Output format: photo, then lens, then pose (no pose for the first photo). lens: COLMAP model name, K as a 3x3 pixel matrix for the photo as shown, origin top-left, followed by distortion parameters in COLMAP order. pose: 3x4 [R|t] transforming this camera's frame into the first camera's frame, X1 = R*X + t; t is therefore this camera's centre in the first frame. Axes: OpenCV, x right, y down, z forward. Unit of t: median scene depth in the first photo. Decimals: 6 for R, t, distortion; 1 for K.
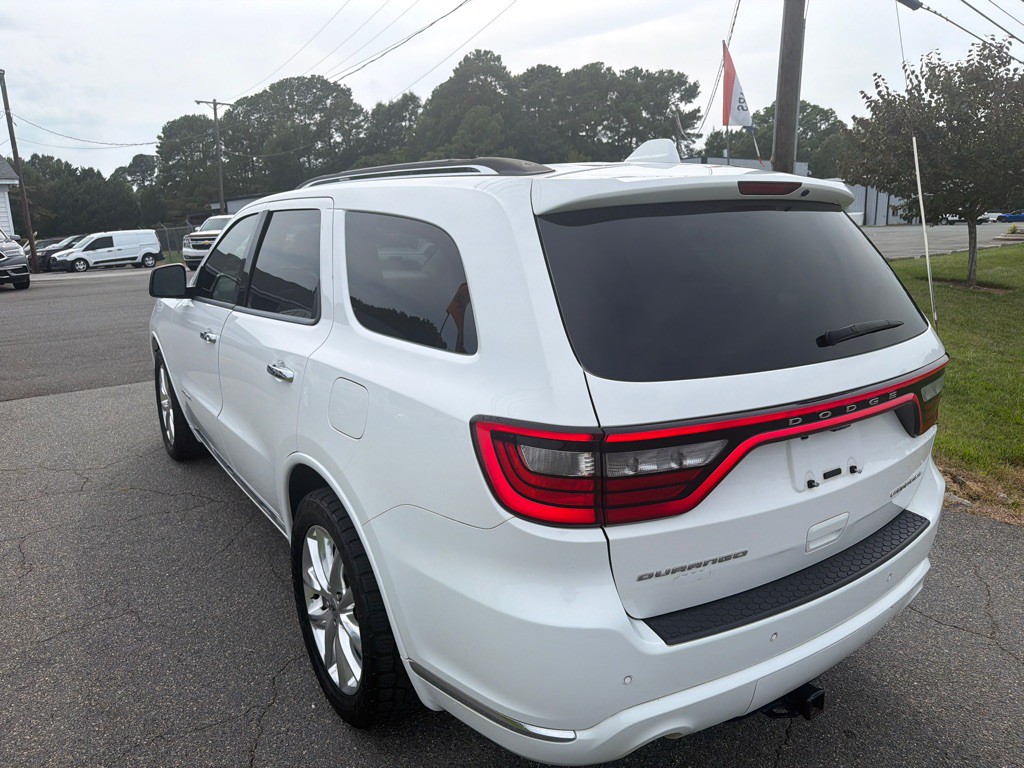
lens RADIAL K [[736.0, 0, 508.6], [0, 736.0, 378.6], [0, 0, 1]] dist [0.004504, -0.008547]
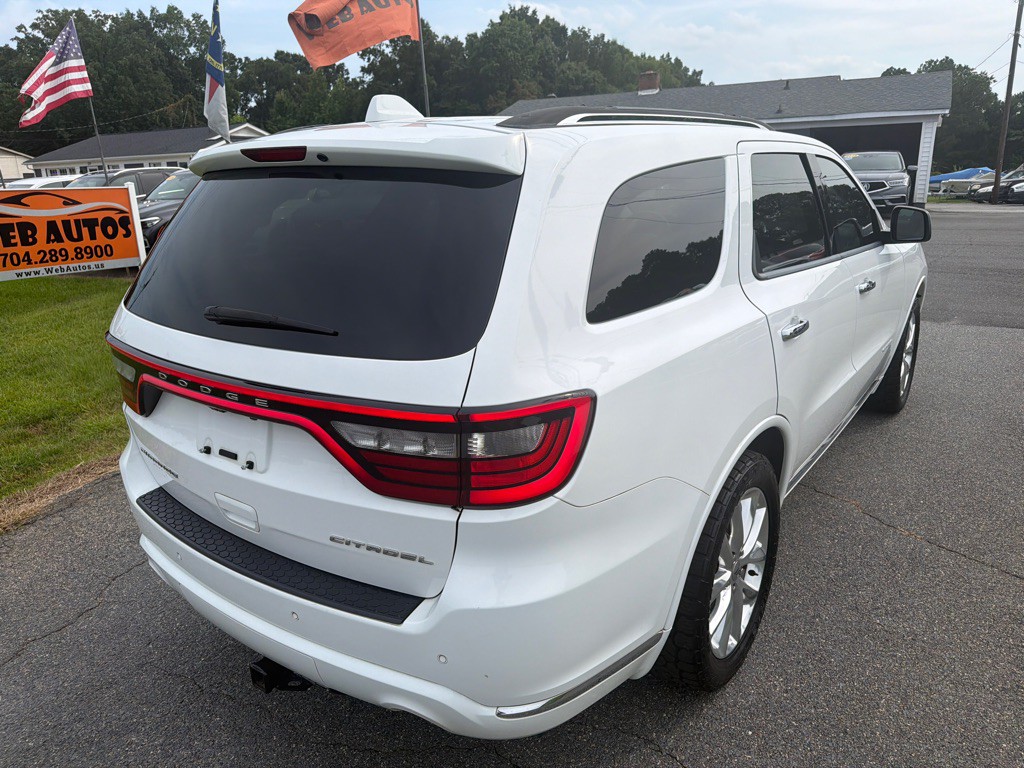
lens RADIAL K [[735.7, 0, 513.7], [0, 735.7, 389.8], [0, 0, 1]] dist [0.004223, -0.008167]
pose [[0.348813, 0.285762, -0.892563, 1.117058], [-0.187765, 0.954379, 0.232175, -0.198055], [0.918190, 0.086607, 0.386556, 0.755630]]
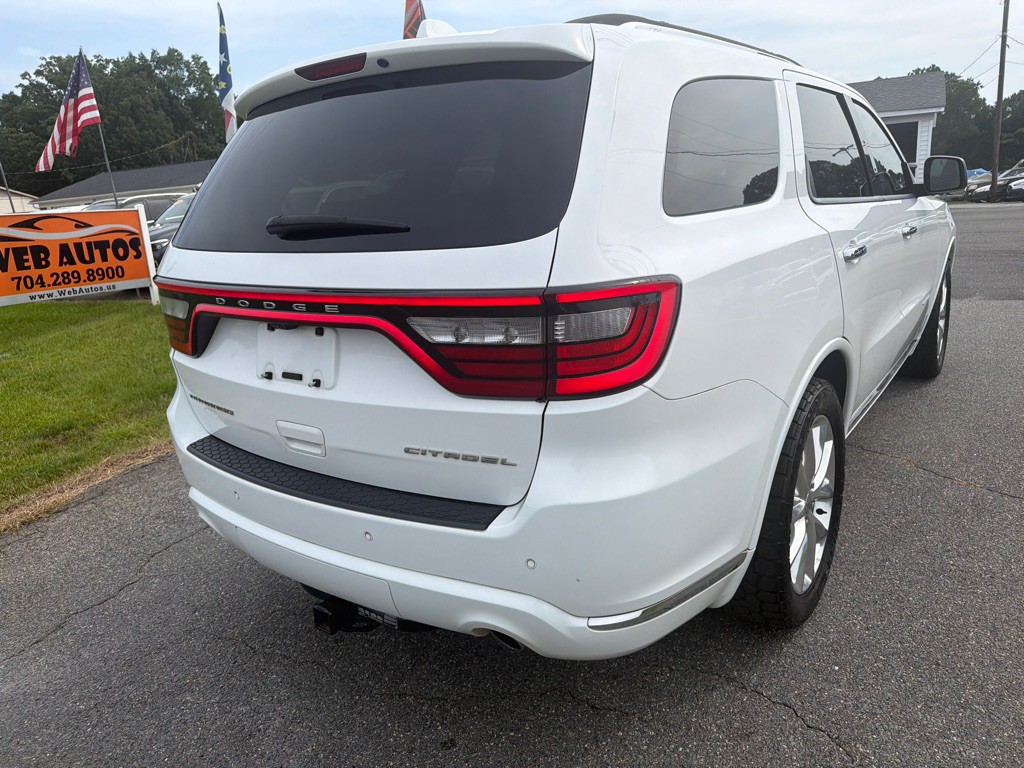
lens RADIAL K [[736.0, 0, 508.6], [0, 736.0, 378.6], [0, 0, 1]] dist [0.004504, -0.008547]
pose [[0.349145, 0.230957, -0.908161, 1.098403], [-0.148822, 0.970517, 0.189600, -0.069659], [0.925176, 0.068956, 0.373222, 0.710869]]
